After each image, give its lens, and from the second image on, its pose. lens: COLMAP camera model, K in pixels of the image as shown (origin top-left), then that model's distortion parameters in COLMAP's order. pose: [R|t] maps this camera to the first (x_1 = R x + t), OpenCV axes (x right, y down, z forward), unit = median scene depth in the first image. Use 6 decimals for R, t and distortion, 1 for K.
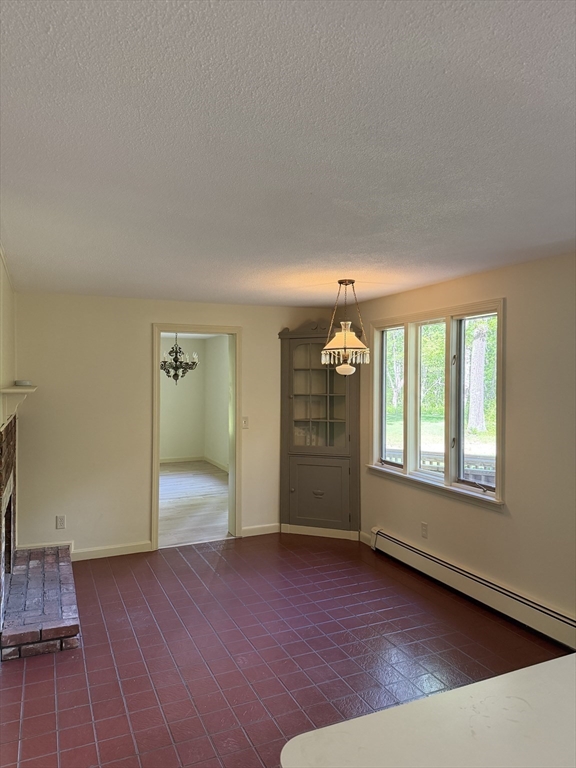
lens RADIAL K [[539.2, 0, 290.6], [0, 539.2, 379.2], [0, 0, 1]] dist [0.051583, -0.020626]
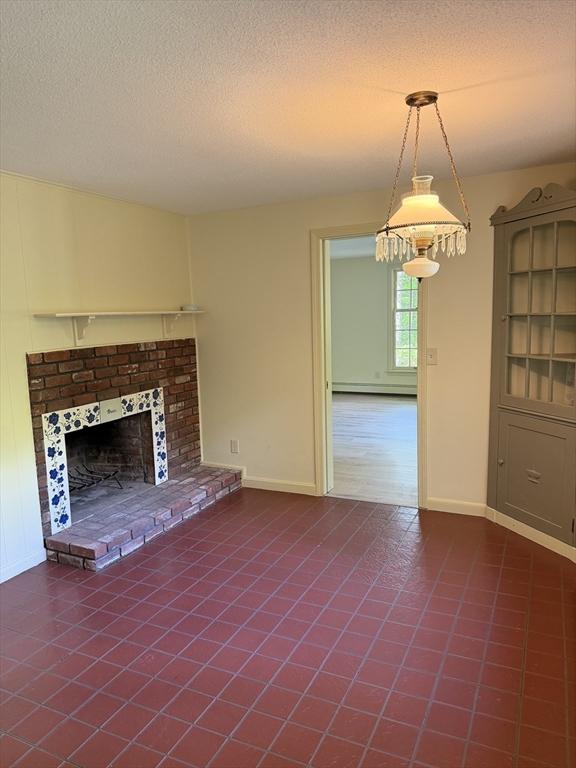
lens RADIAL K [[539.2, 0, 290.2], [0, 539.2, 389.1], [0, 0, 1]] dist [0.051583, -0.020626]
pose [[0.648859, 0.090550, -0.755501, 0.403066], [0.030021, 0.989074, 0.144327, 0.018333], [0.760316, -0.116329, 0.639052, 0.479556]]
